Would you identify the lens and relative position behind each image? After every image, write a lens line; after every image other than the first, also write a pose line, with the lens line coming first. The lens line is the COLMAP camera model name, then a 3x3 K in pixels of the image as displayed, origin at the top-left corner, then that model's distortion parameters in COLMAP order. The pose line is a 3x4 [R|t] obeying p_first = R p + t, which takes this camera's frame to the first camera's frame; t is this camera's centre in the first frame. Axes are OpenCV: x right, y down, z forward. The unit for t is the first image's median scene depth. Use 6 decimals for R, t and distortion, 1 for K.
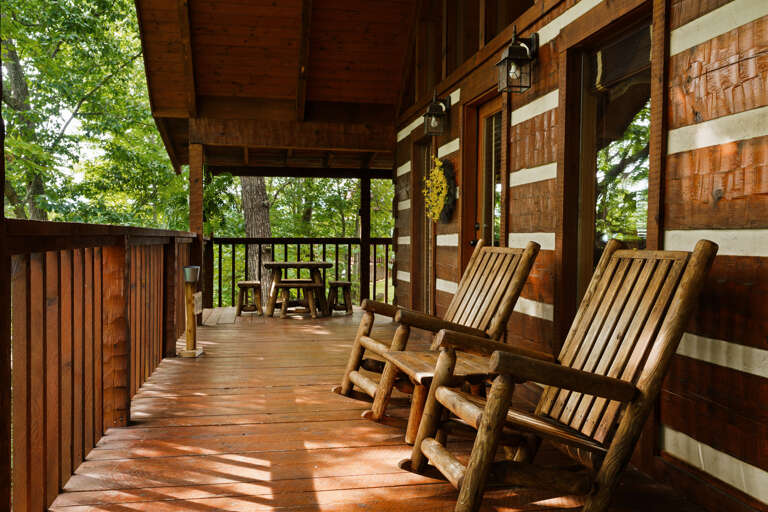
lens RADIAL K [[689.8, 0, 384.0], [0, 689.8, 255.3], [0, 0, 1]] dist [-0.001532, -0.000321]
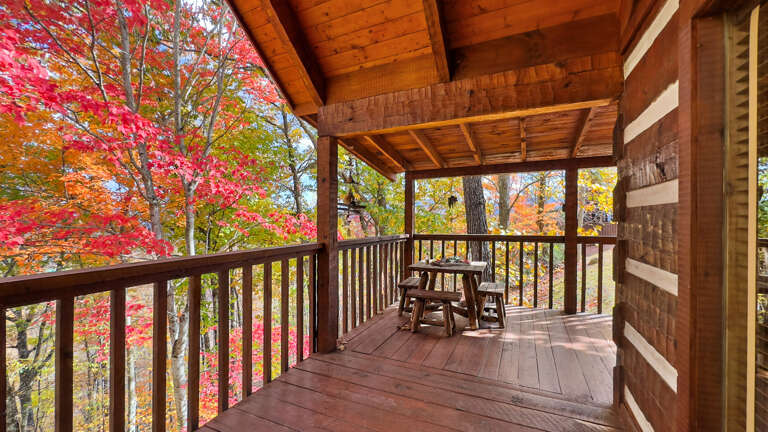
lens RADIAL K [[300.2, 0, 382.6], [0, 300.2, 218.2], [0, 0, 1]] dist [0.001589, -0.000031]
pose [[0.814832, -0.007428, -0.579649, 0.000207], [-0.007663, 0.999693, -0.023583, -0.050361], [0.579646, 0.023658, 0.814525, 0.712628]]
